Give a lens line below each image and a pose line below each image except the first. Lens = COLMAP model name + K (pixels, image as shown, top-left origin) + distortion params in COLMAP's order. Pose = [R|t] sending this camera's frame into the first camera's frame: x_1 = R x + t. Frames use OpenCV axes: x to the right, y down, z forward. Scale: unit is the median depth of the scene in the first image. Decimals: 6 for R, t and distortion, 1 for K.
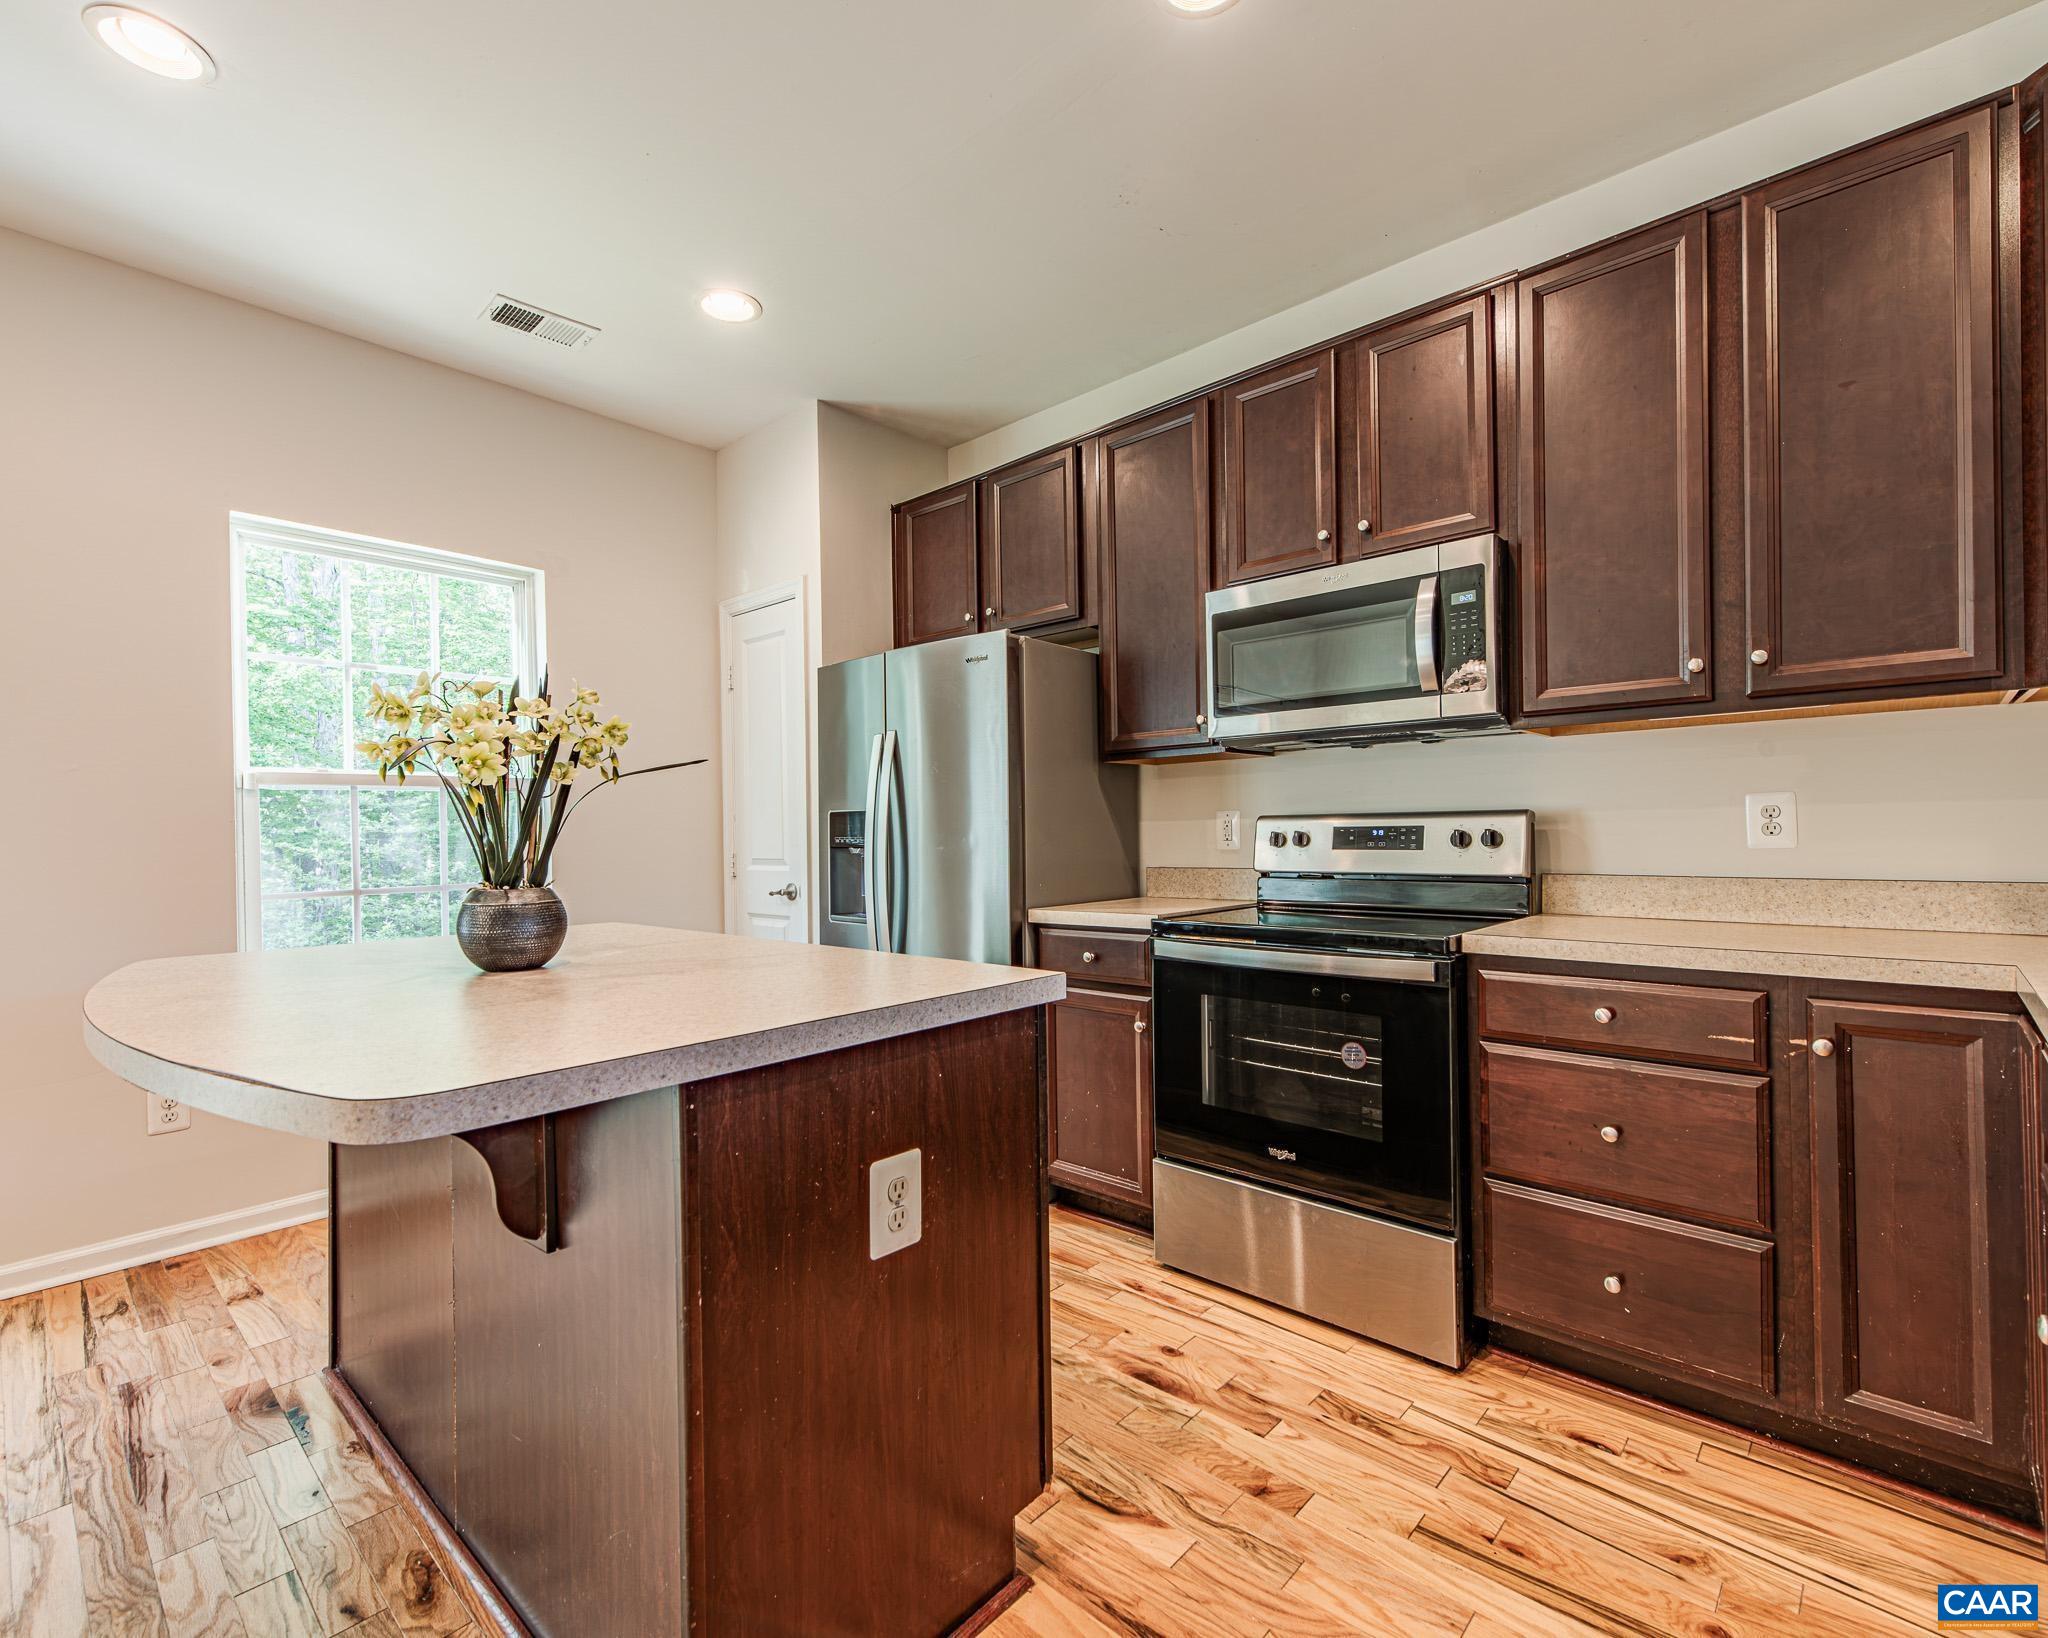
lens RADIAL K [[952.9, 0, 1009.0], [0, 952.9, 831.2], [0, 0, 1]] dist [0.014610, -0.006057]
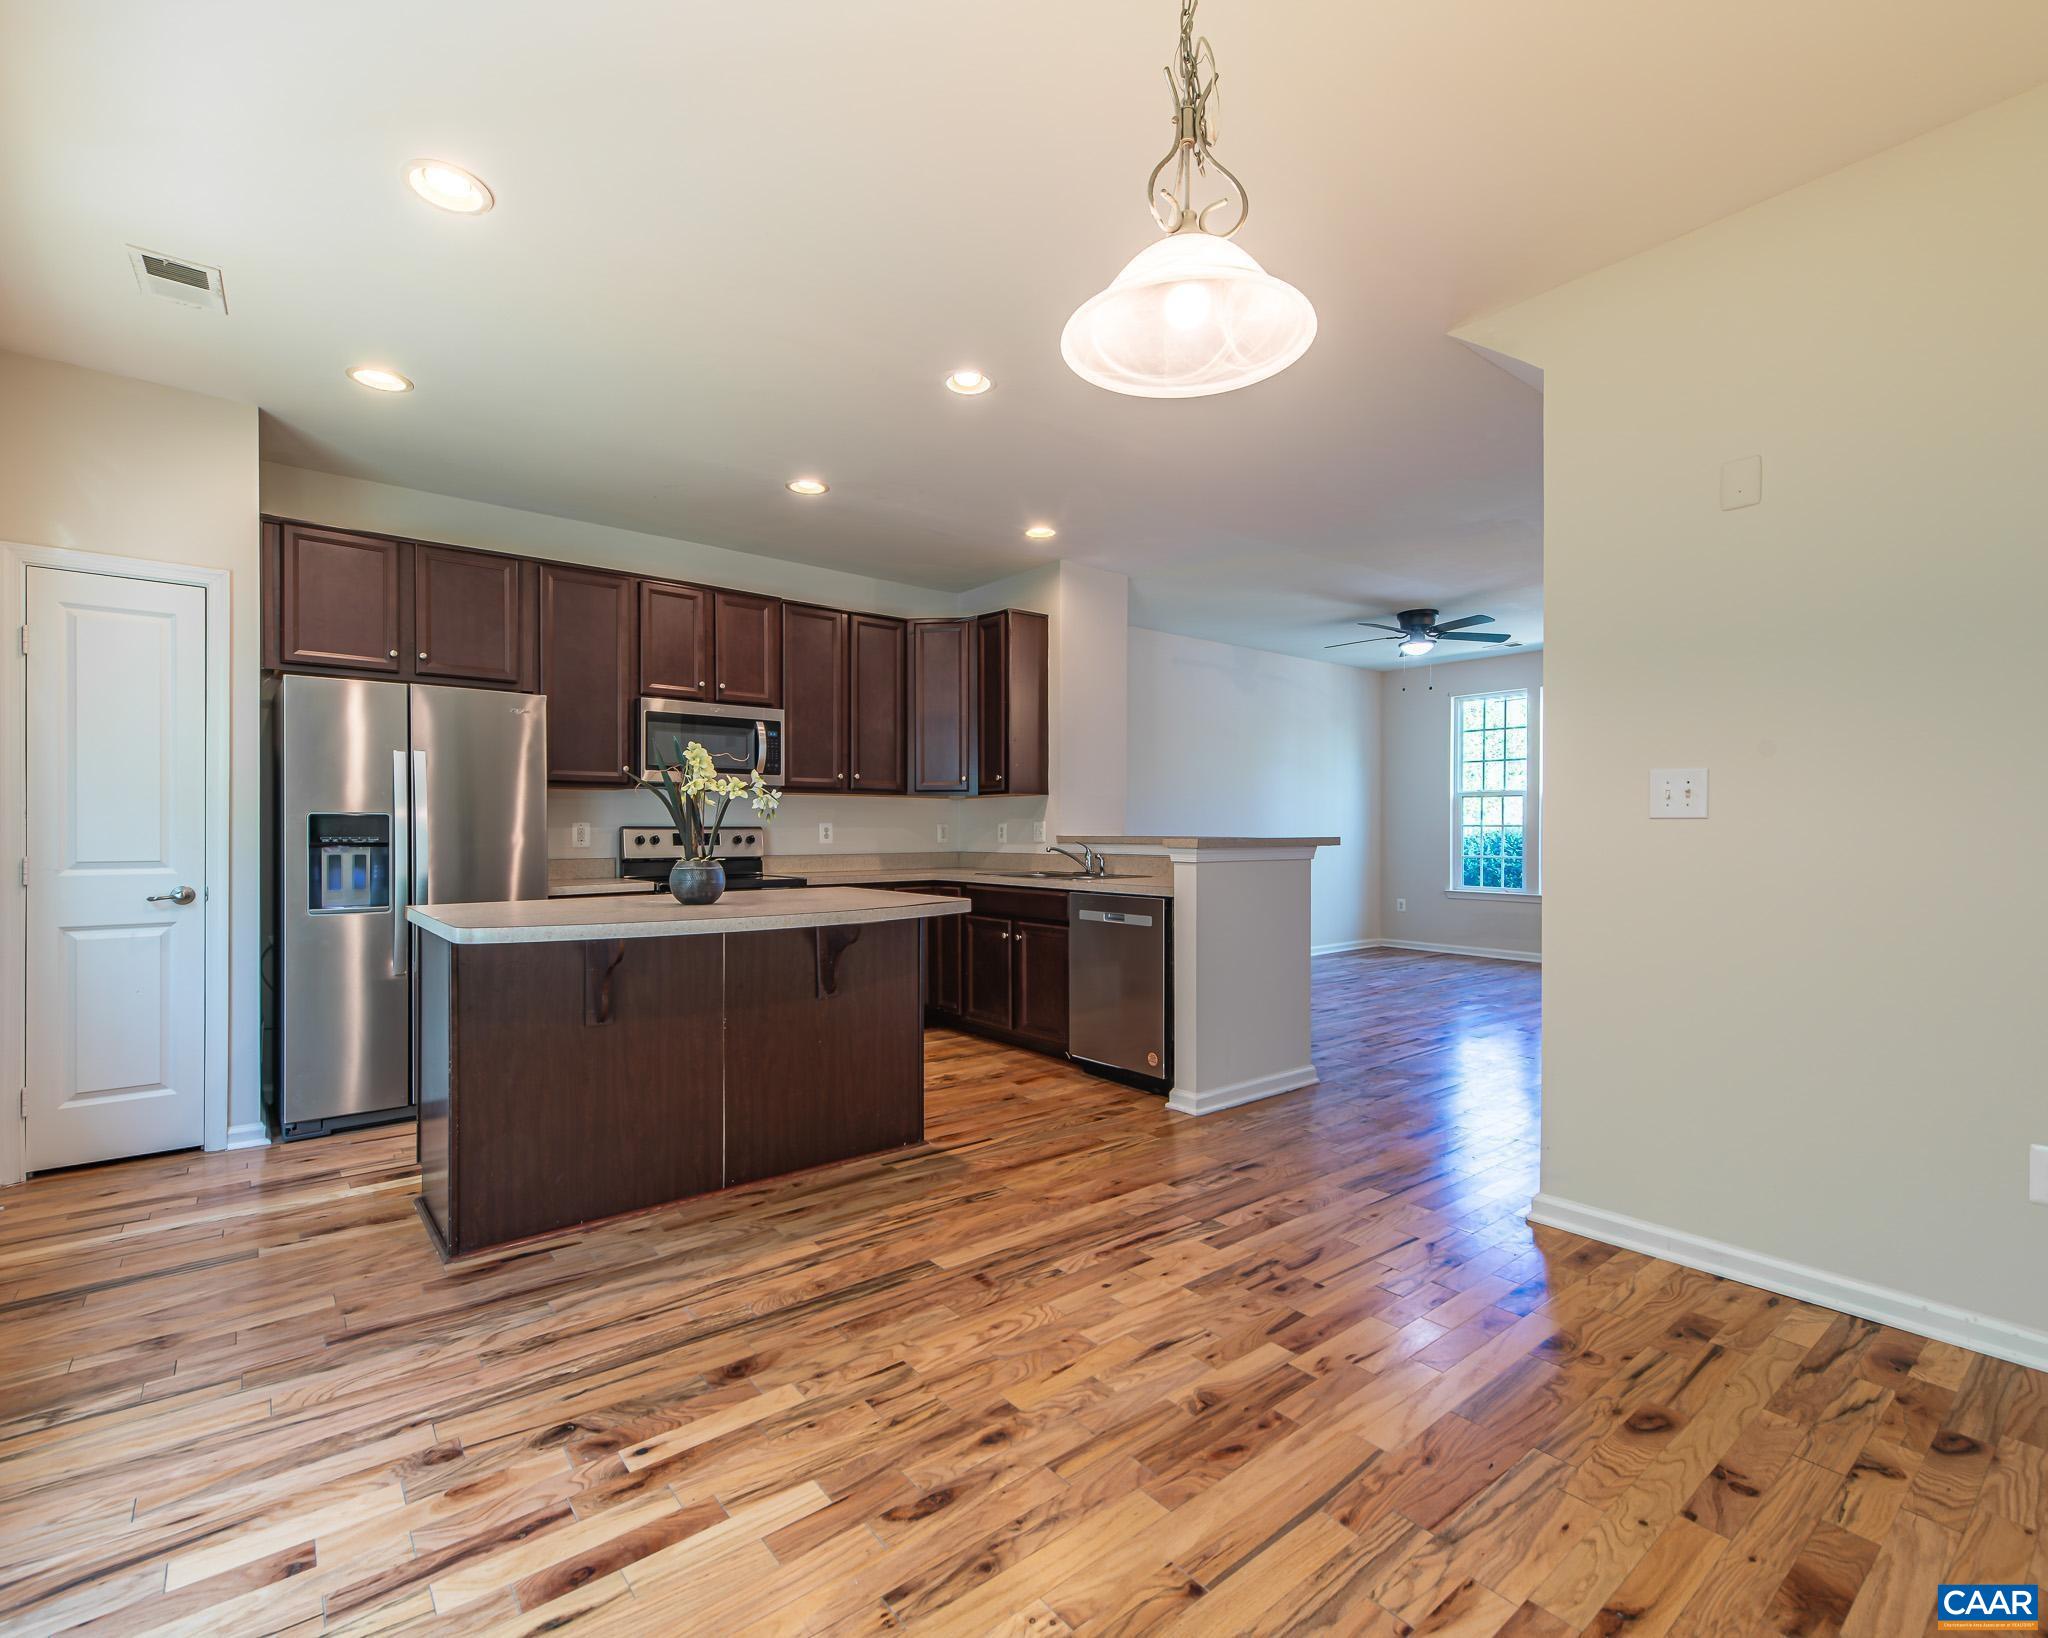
lens RADIAL K [[952.9, 0, 1009.0], [0, 952.9, 834.1], [0, 0, 1]] dist [0.014610, -0.006057]
pose [[0.159860, 0.011491, 0.987073, -1.960911], [-0.001509, 0.999934, -0.011396, 0.023285], [-0.987139, 0.000332, 0.159867, 0.092979]]
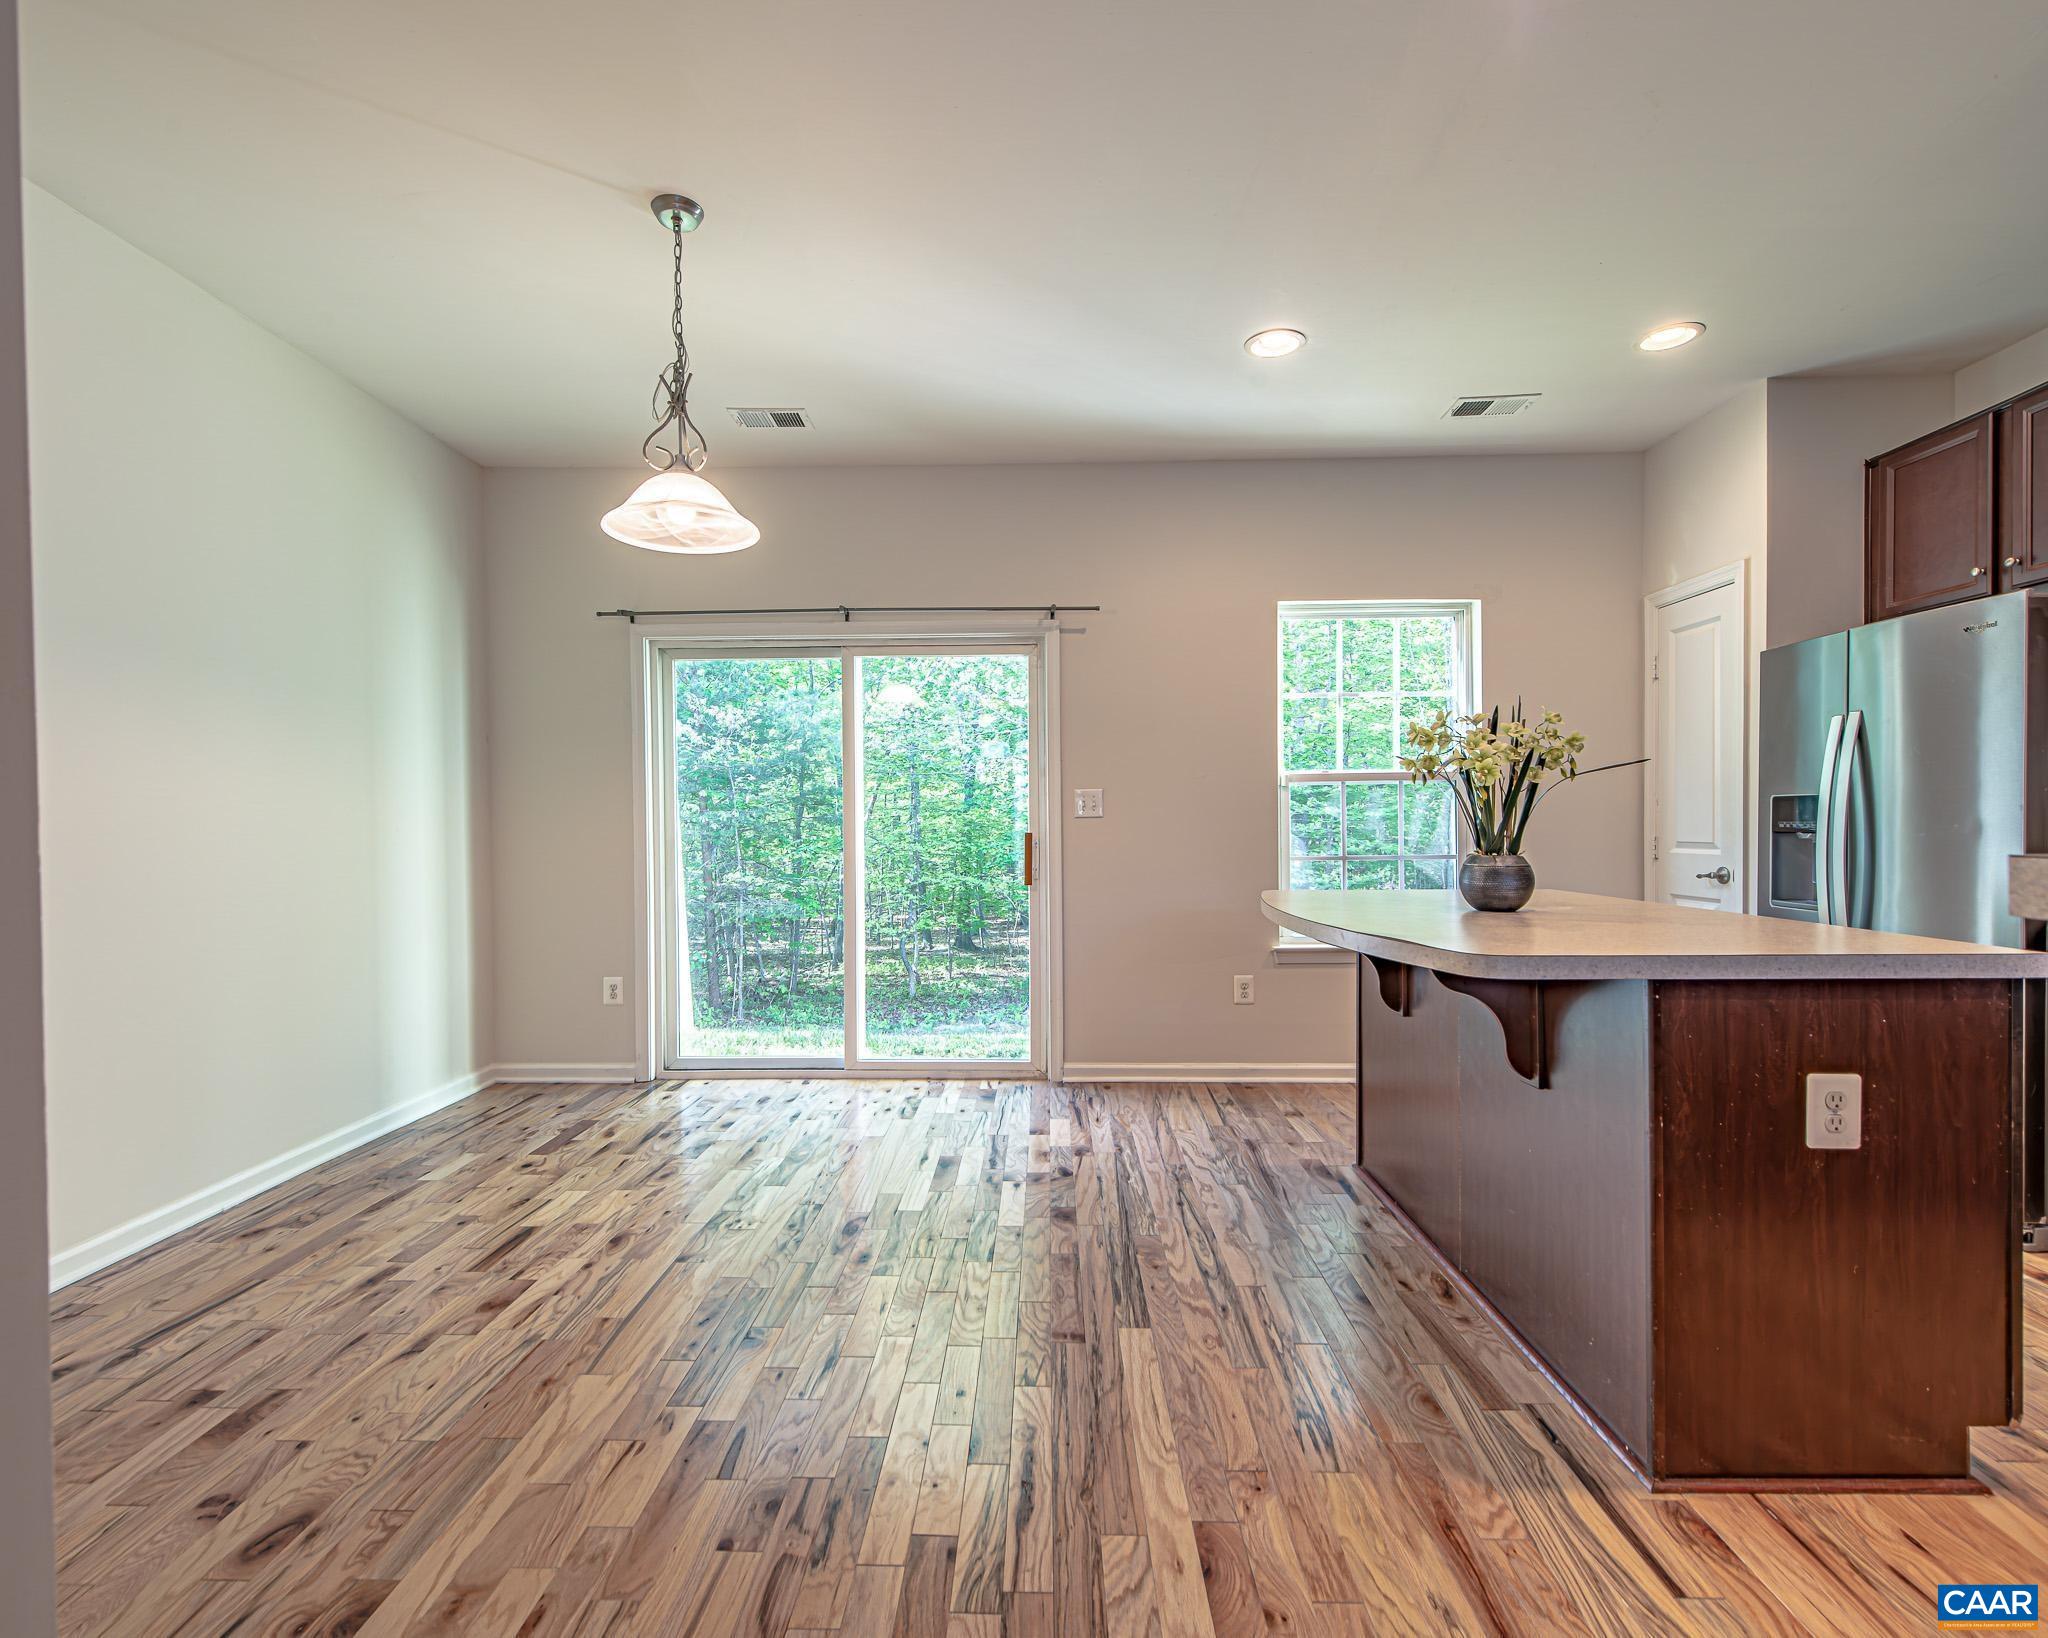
lens RADIAL K [[952.9, 0, 1017.9], [0, 952.9, 832.2], [0, 0, 1]] dist [0.014610, -0.006057]
pose [[0.658516, 0.017703, -0.752358, 0.081020], [-0.002247, 0.999765, 0.021558, -0.004408], [0.752563, -0.012506, 0.658401, -0.435647]]
